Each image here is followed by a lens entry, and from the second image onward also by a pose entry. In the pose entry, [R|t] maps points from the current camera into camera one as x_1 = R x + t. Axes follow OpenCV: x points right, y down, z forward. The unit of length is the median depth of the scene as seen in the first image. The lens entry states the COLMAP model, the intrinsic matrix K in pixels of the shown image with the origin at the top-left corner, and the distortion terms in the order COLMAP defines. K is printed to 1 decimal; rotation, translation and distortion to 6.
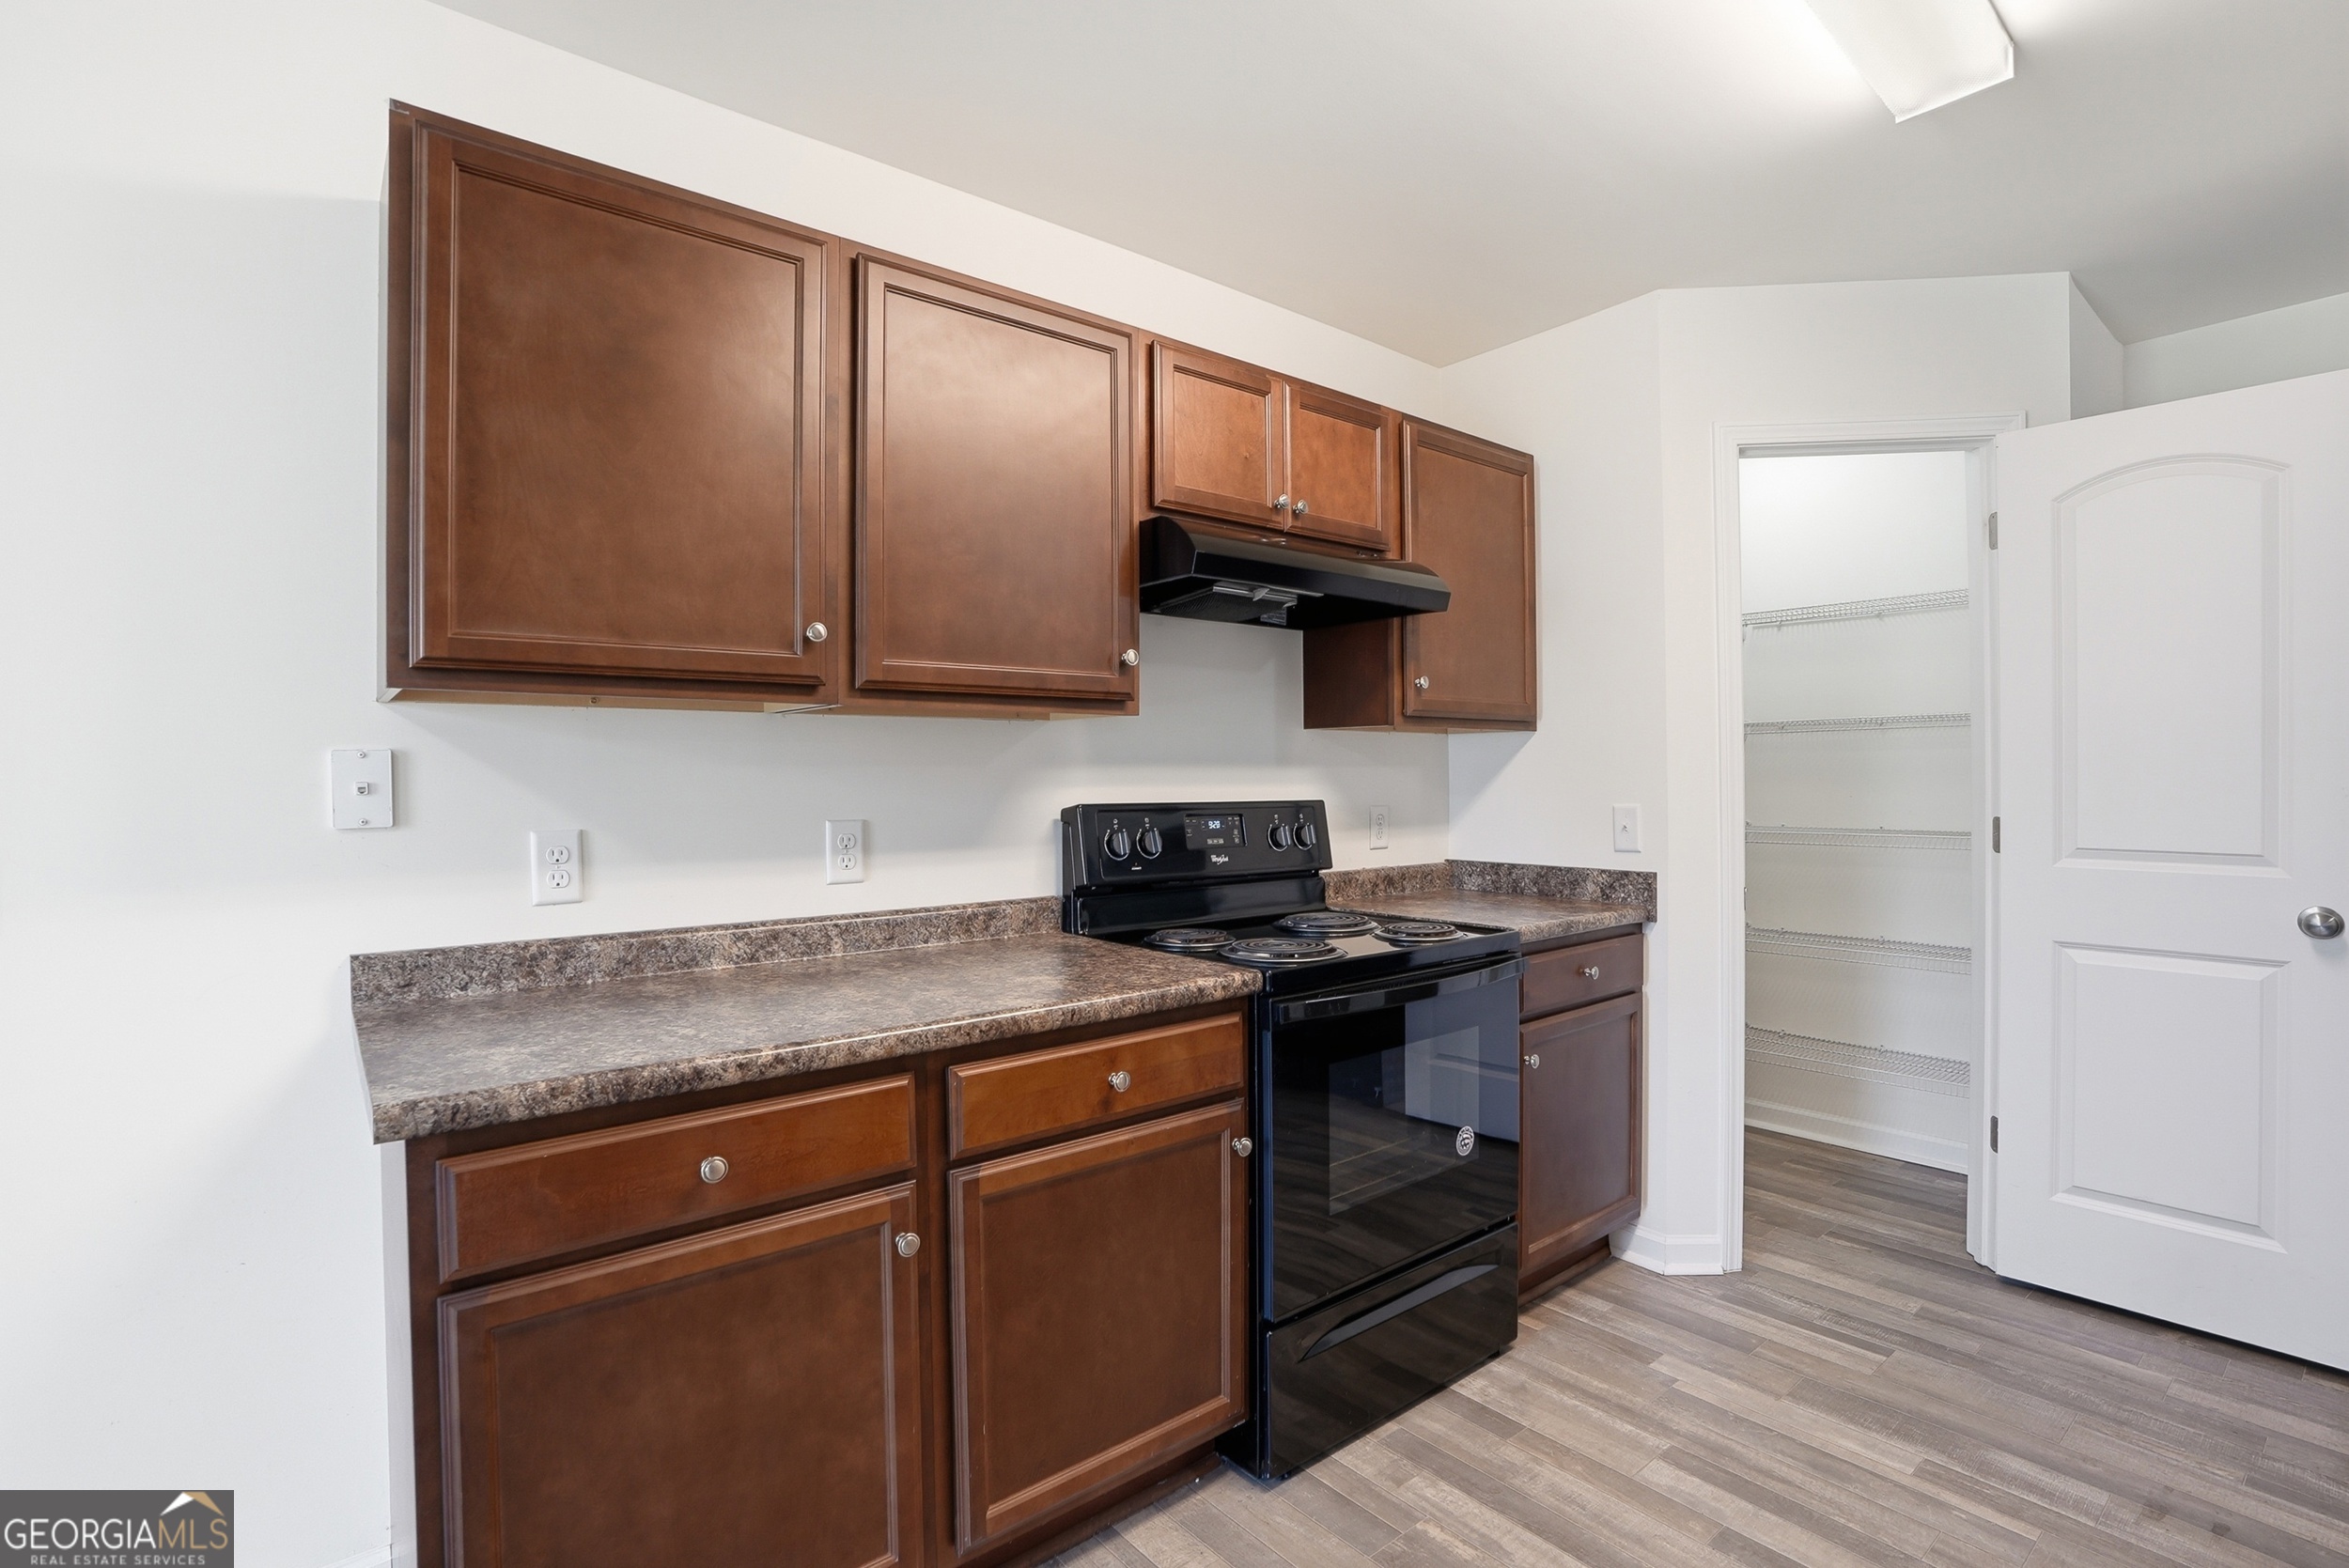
lens RADIAL K [[1078.6, 0, 1176.8], [0, 1078.6, 807.1], [0, 0, 1]] dist [-0.080055, 0.032001]
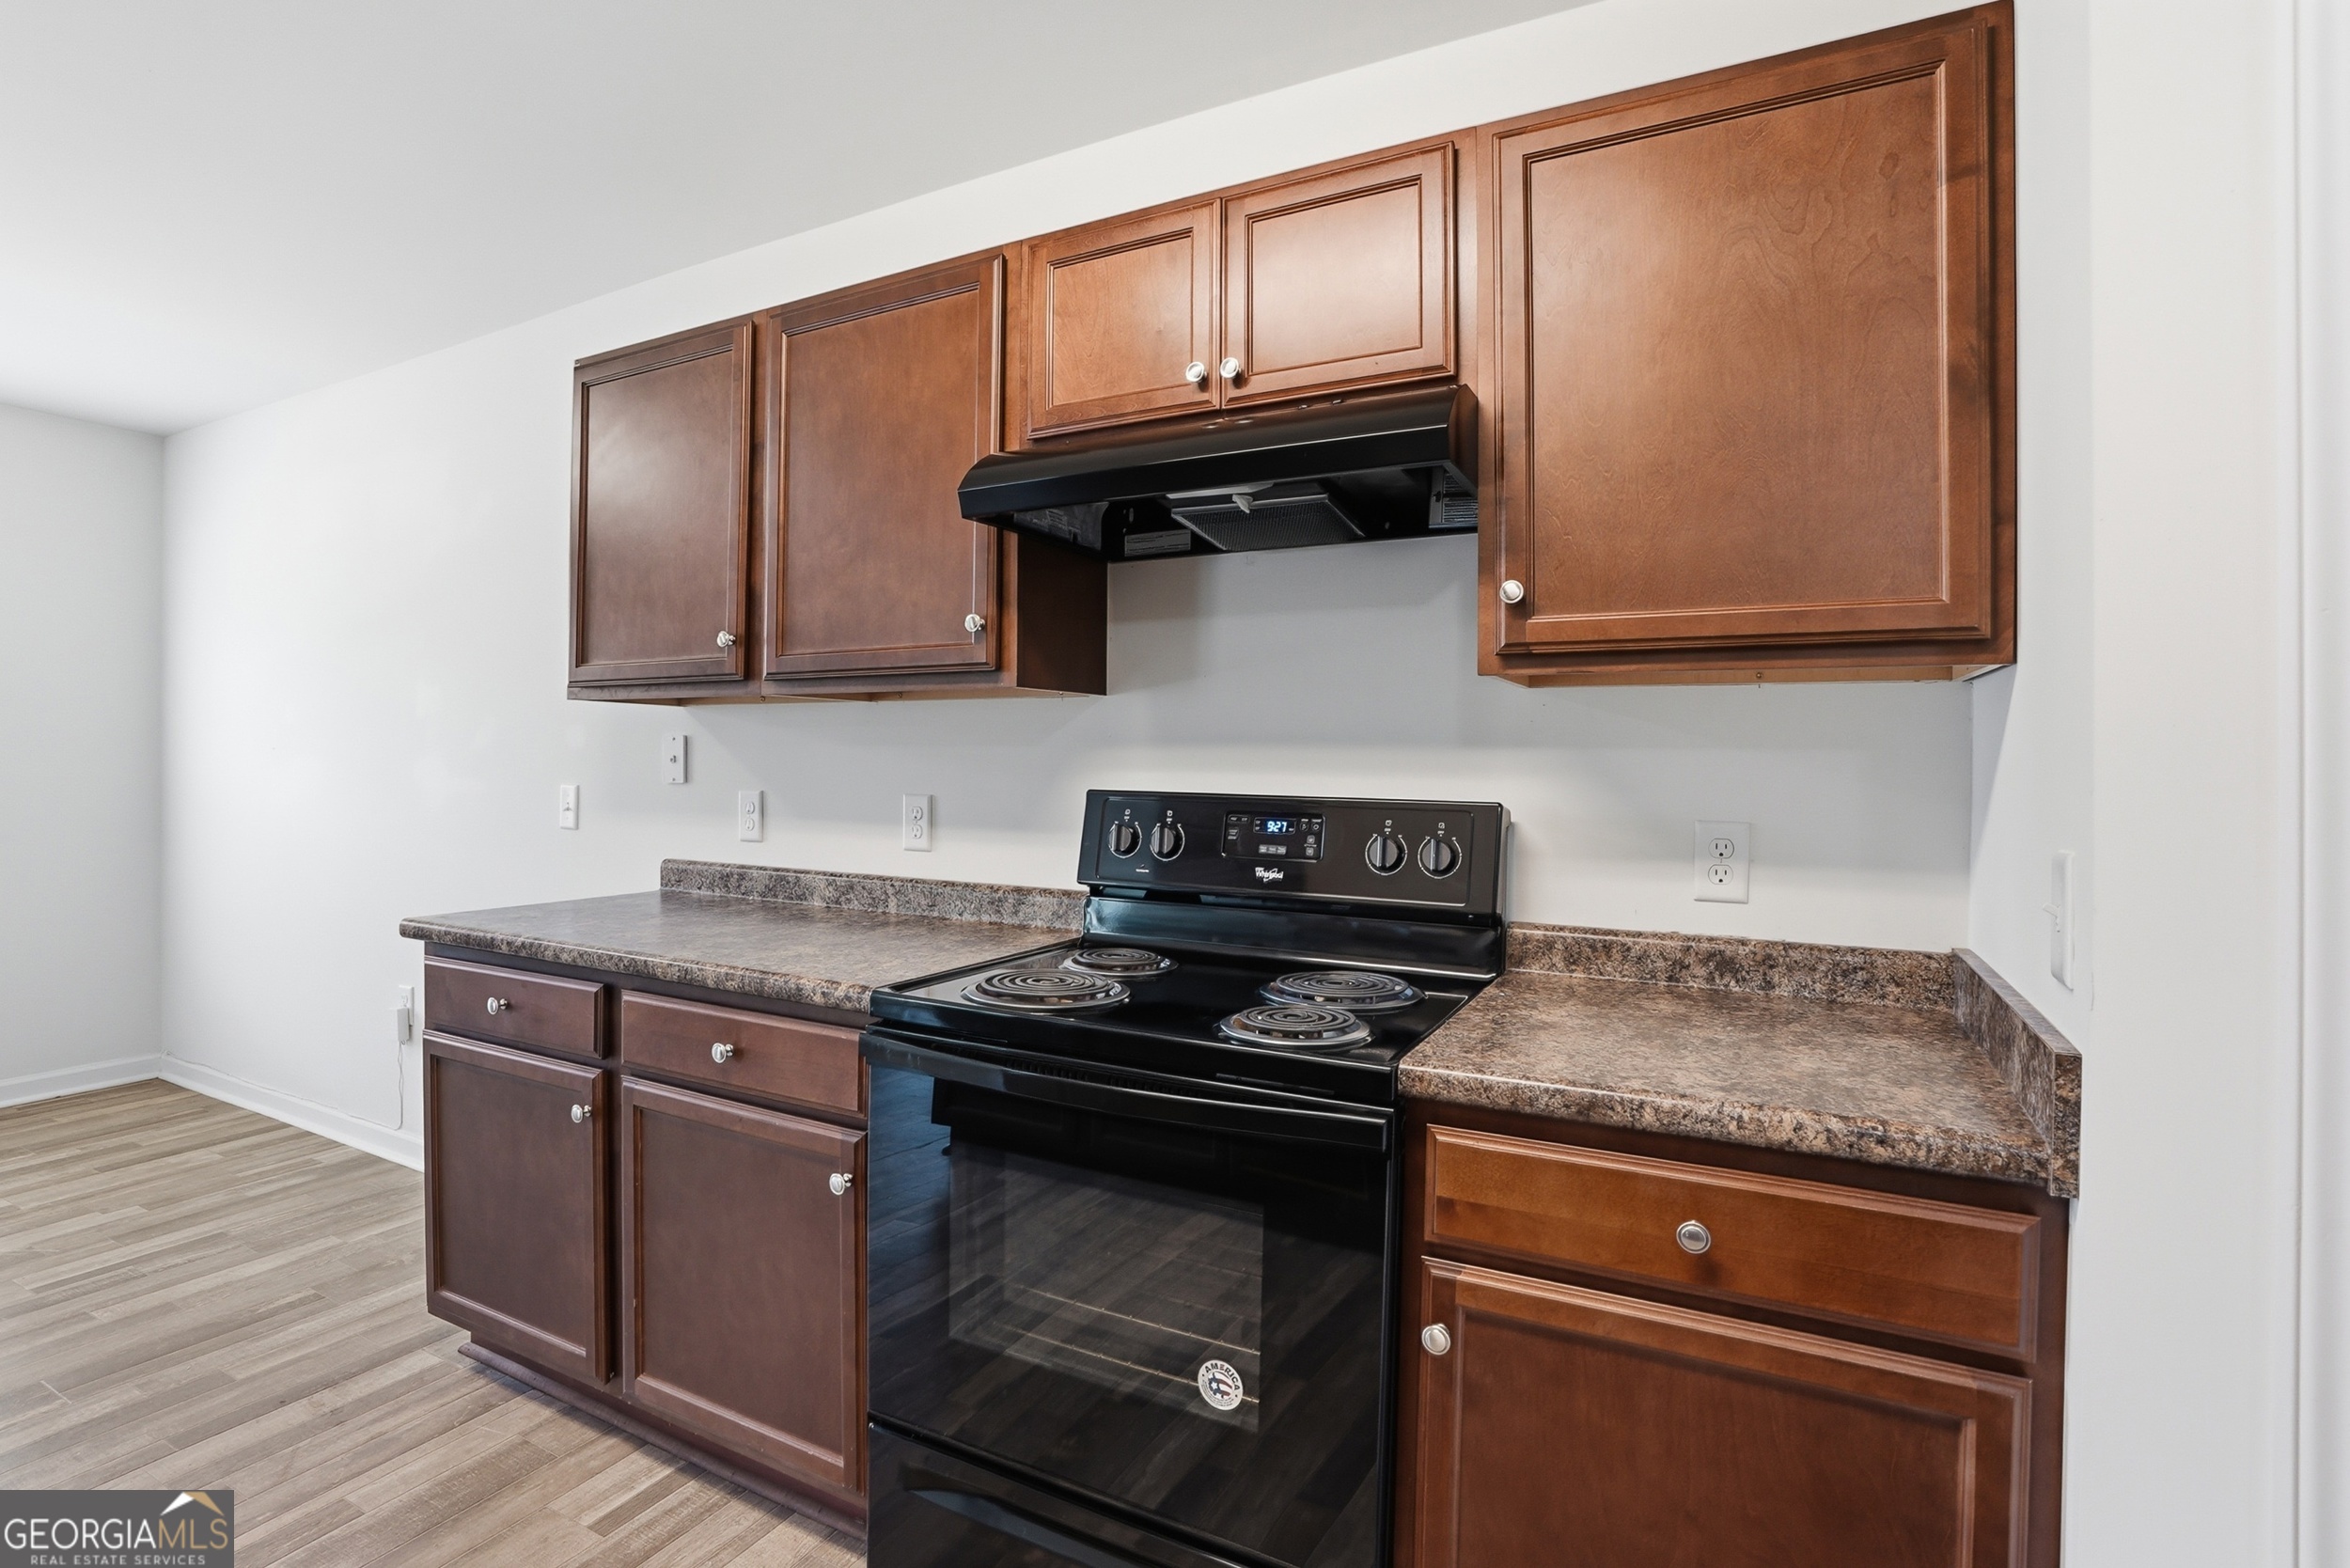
lens RADIAL K [[1151.4, 0, 1146.2], [0, 1151.4, 758.5], [0, 0, 1]] dist [-0.056598, 0.024080]
pose [[0.386360, 0.006591, -0.922325, 1.120863], [-0.041218, 0.999099, -0.010126, -0.029564], [0.921427, 0.041928, 0.386283, 0.937954]]
